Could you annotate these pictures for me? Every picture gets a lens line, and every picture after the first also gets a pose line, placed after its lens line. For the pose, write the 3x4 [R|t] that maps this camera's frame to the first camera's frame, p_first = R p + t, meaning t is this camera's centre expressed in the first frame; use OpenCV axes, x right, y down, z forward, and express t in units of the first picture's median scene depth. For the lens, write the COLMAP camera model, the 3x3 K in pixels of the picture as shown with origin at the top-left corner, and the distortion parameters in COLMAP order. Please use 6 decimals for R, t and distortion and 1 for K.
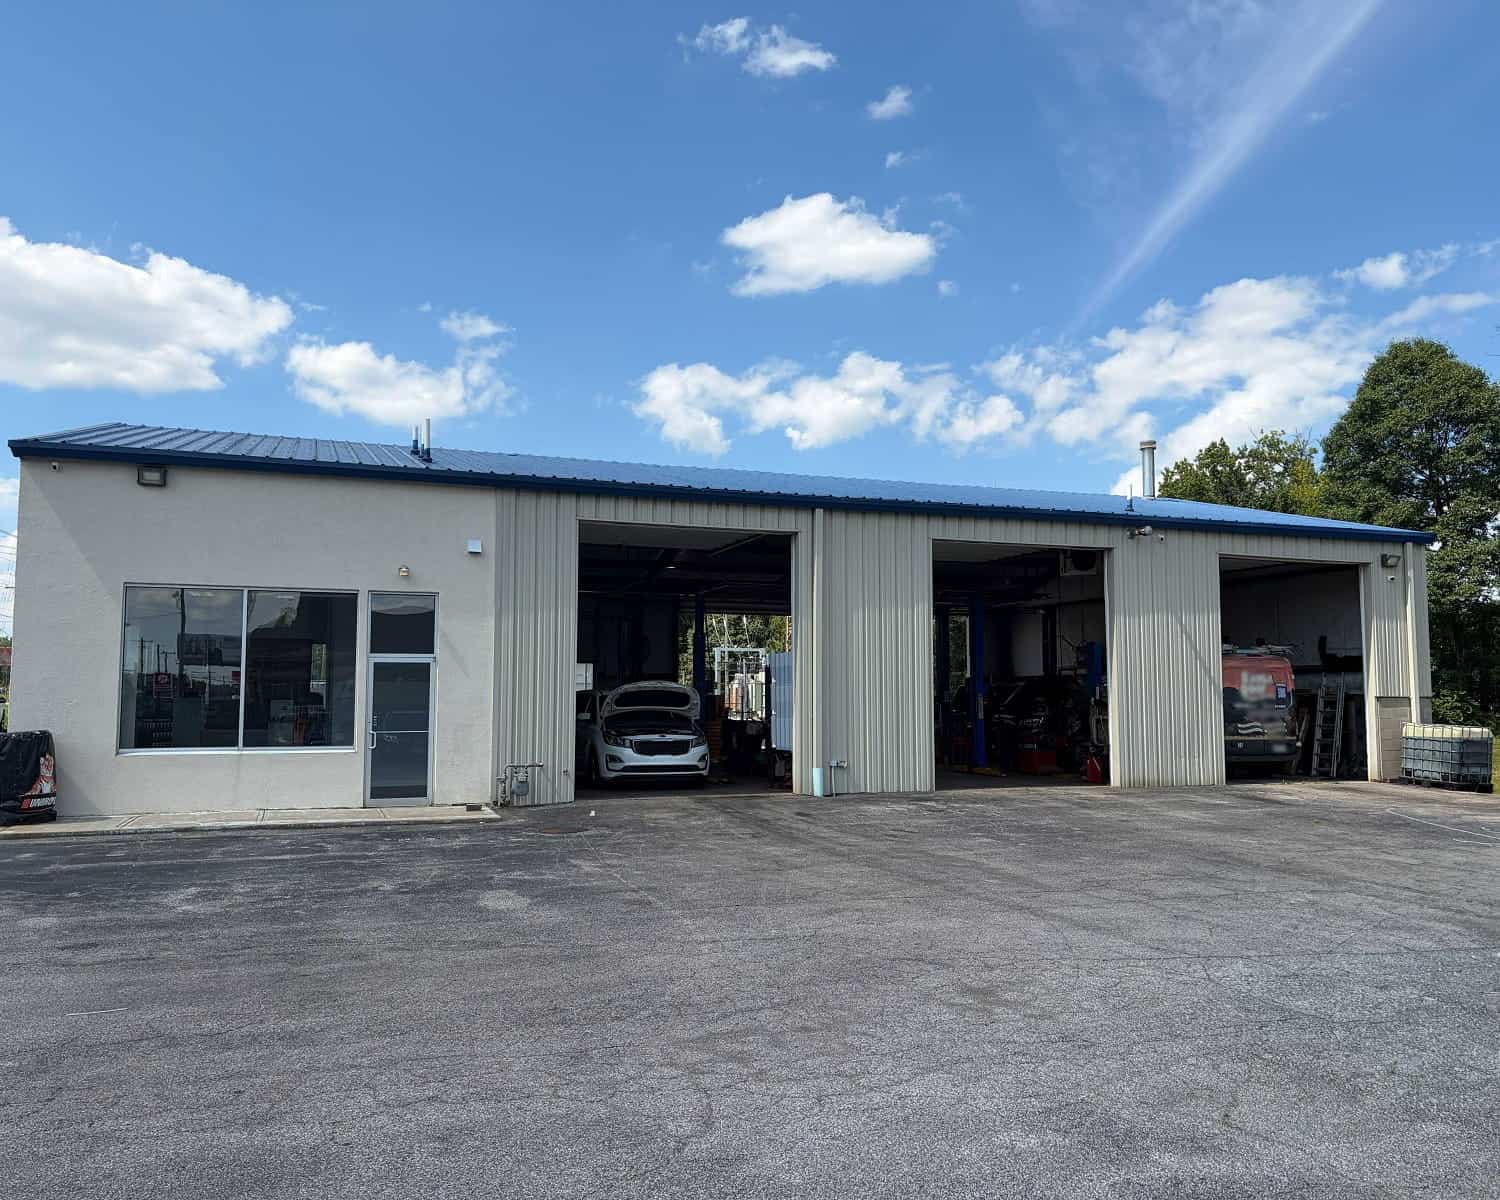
lens RADIAL K [[1236.7, 0, 750.0], [0, 1236.7, 600.0], [0, 0, 1]] dist [0.104815, -0.205314]
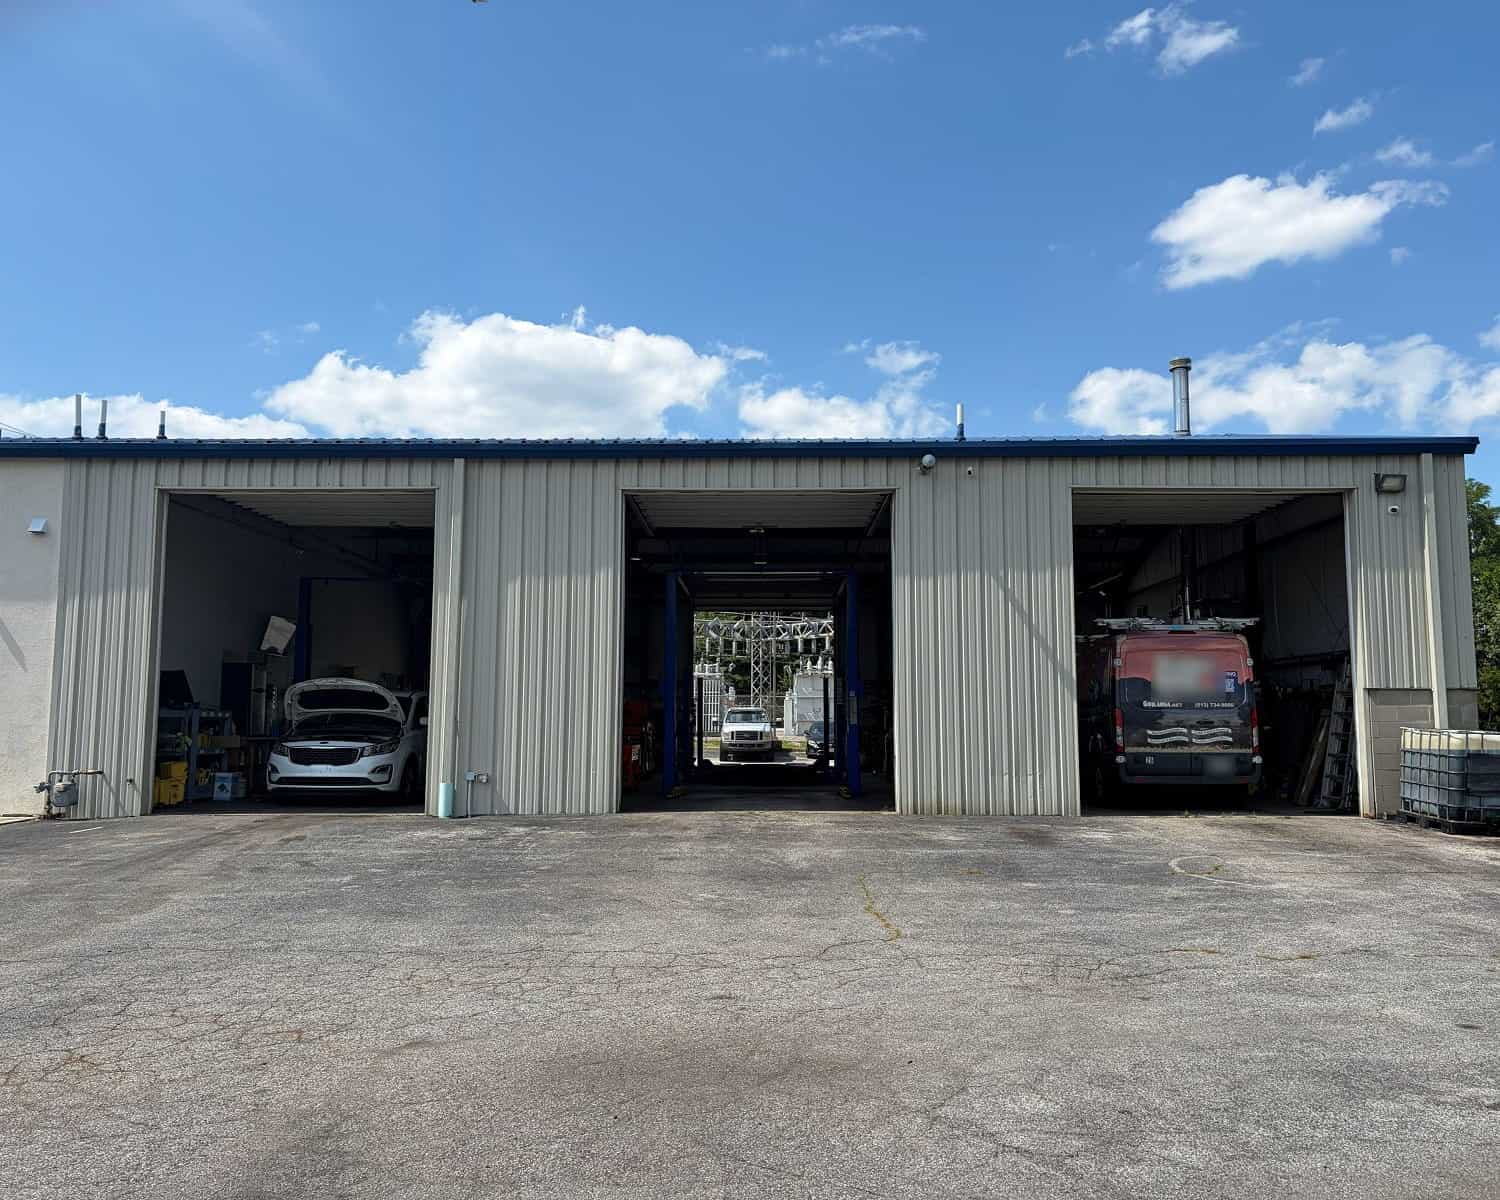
lens RADIAL K [[1237.5, 0, 750.0], [0, 1237.5, 600.0], [0, 0, 1]] dist [0.013476, 0.003485]
pose [[0.931053, -0.039229, -0.362770, 0.438242], [0.031351, 0.999128, -0.027580, 0.038482], [0.363535, 0.014305, 0.931471, 0.270545]]
